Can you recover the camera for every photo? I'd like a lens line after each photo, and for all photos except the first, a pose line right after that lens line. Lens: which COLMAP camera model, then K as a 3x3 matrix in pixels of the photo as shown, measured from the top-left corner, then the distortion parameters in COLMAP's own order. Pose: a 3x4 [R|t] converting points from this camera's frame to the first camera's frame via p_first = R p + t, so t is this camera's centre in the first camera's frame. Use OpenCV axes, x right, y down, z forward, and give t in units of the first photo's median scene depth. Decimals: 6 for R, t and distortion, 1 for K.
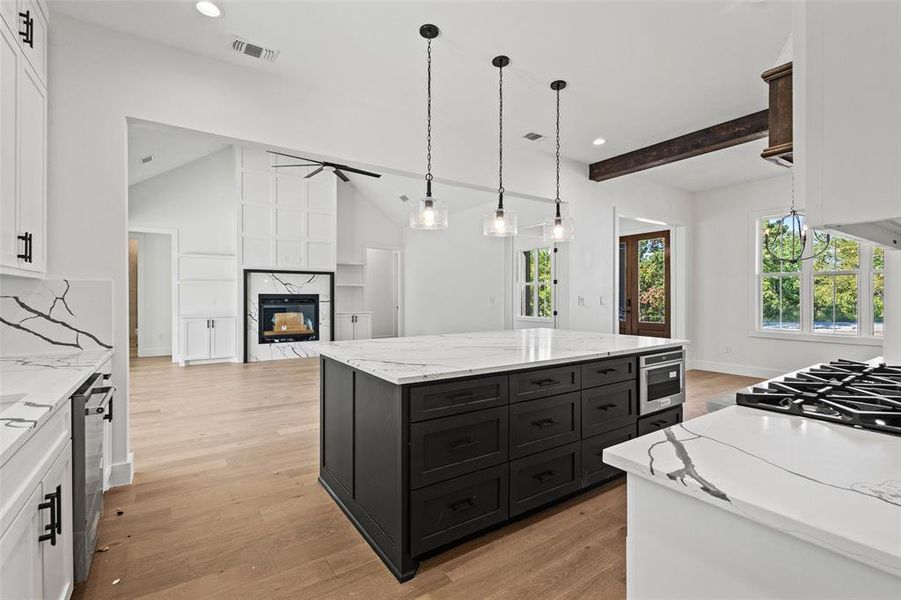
lens RADIAL K [[412.6, 0, 450.5], [0, 412.6, 300.0], [0, 0, 1]] dist [0.004097, 0.000525]
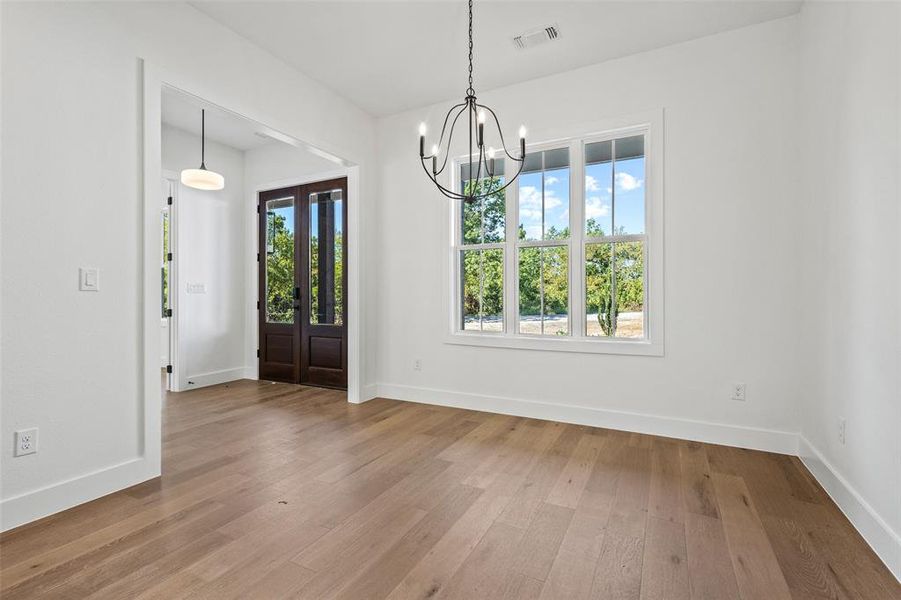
lens RADIAL K [[412.6, 0, 450.5], [0, 412.6, 300.0], [0, 0, 1]] dist [0.004097, 0.000525]
pose [[0.881397, -0.004376, 0.472355, 0.370481], [0.001943, 0.999982, 0.005638, 0.015231], [-0.472372, -0.004052, 0.881390, 0.369136]]
